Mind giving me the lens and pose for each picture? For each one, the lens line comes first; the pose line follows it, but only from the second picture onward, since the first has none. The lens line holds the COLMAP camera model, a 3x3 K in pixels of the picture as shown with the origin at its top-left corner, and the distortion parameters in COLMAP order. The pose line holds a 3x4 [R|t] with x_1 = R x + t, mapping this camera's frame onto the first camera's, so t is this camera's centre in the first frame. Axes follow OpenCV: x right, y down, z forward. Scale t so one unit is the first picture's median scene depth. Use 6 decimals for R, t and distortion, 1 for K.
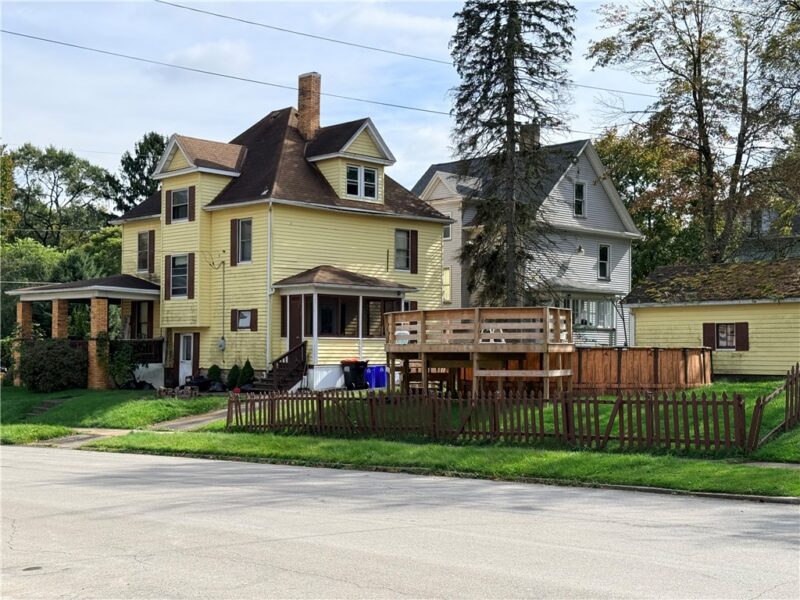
lens RADIAL K [[1097.2, 0, 398.5], [0, 1097.2, 312.9], [0, 0, 1]] dist [0.137033, 0.017326]
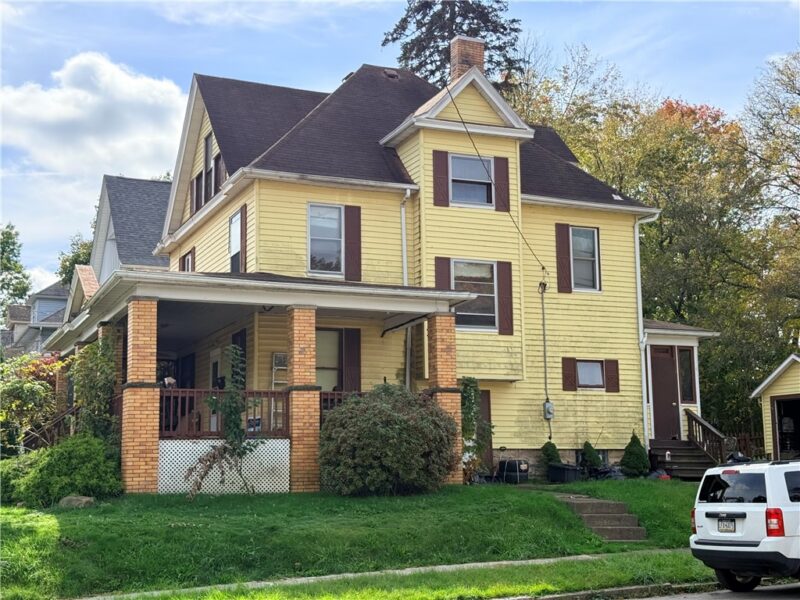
lens RADIAL K [[1097.2, 0, 398.5], [0, 1097.2, 312.9], [0, 0, 1]] dist [0.137033, 0.017326]
pose [[0.367271, 0.123334, 0.921901, -0.803824], [-0.017801, 0.991920, -0.125609, 0.055259], [-0.929944, 0.029722, 0.366499, 0.856094]]
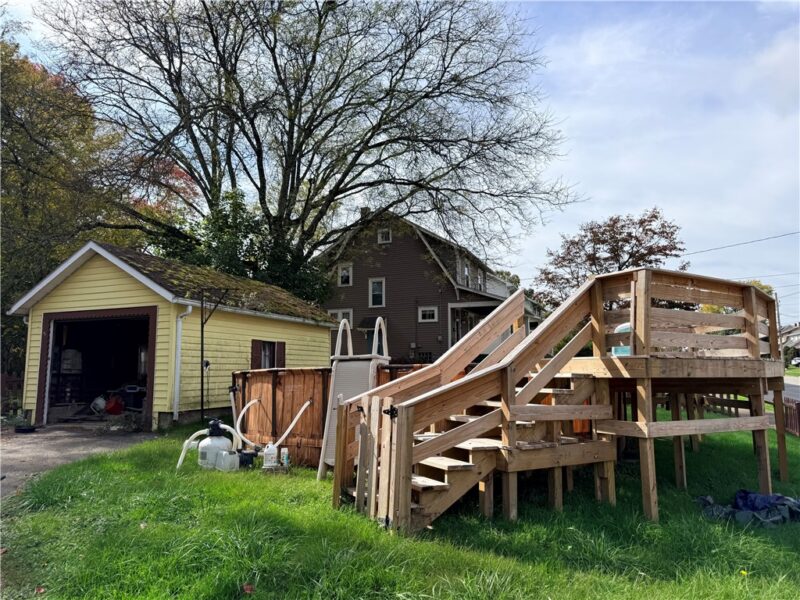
lens RADIAL K [[563.4, 0, 401.1], [0, 563.4, 313.3], [0, 0, 1]] dist [0.051994, -0.002006]
pose [[-0.421881, 0.096286, 0.901524, -0.114470], [-0.026003, 0.992651, -0.118187, 0.029434], [-0.906278, -0.073303, -0.416277, 0.870189]]
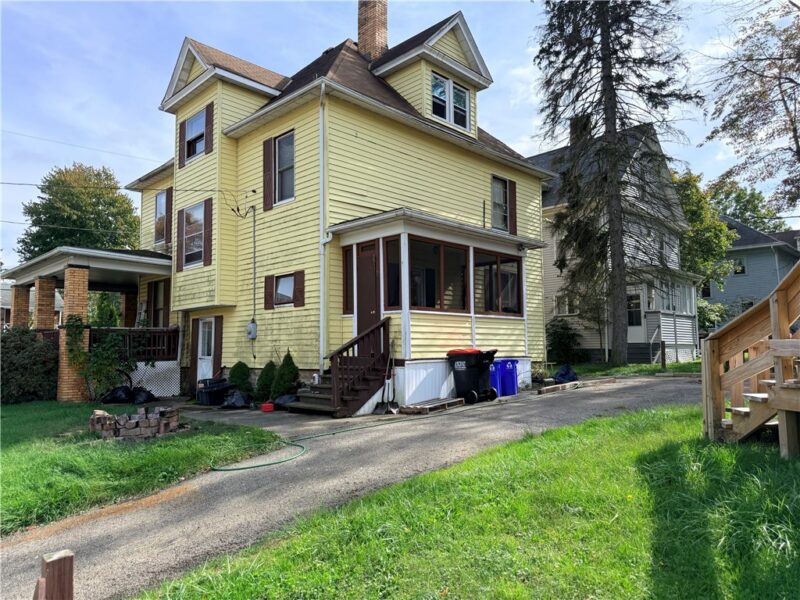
lens RADIAL K [[563.4, 0, 401.1], [0, 563.4, 313.3], [0, 0, 1]] dist [0.051994, -0.002006]
pose [[0.999686, -0.015247, 0.019869, -0.078814], [0.015914, 0.999300, -0.033842, 0.031612], [-0.019339, 0.034148, 0.999230, 0.669062]]
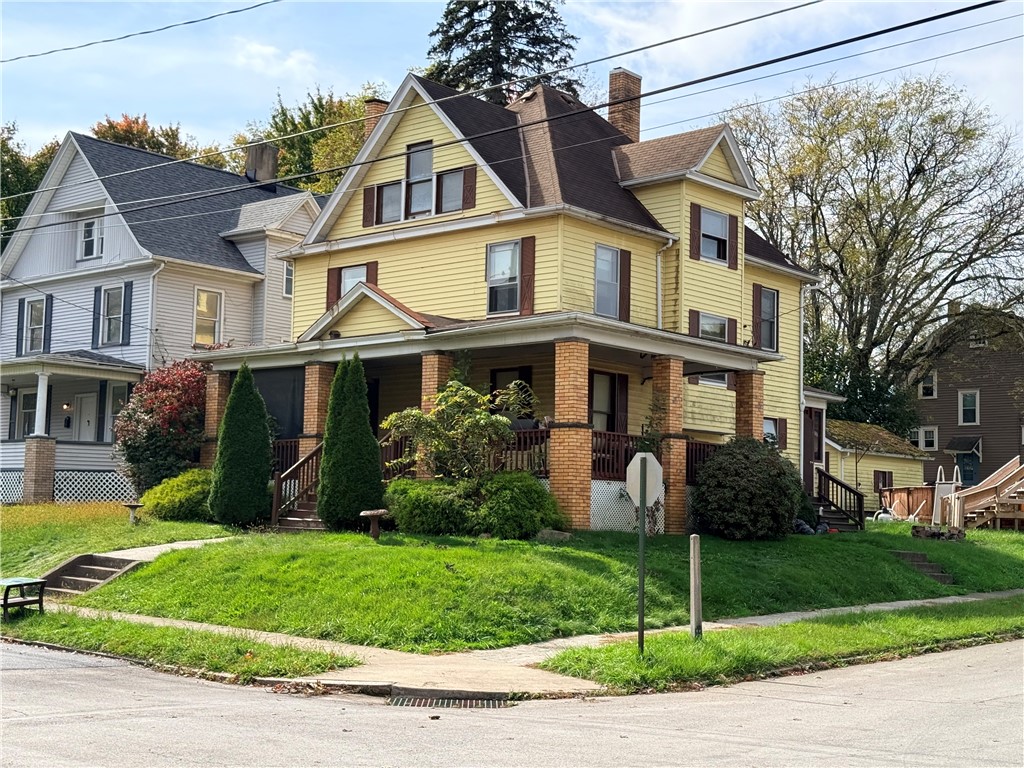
lens RADIAL K [[1404.4, 0, 510.1], [0, 1404.4, 400.5], [0, 0, 1]] dist [0.137033, 0.017326]
pose [[-0.066410, 0.080954, 0.994503, -1.021889], [-0.057299, 0.994749, -0.084800, 0.072084], [-0.996146, -0.062615, -0.061422, 1.214832]]
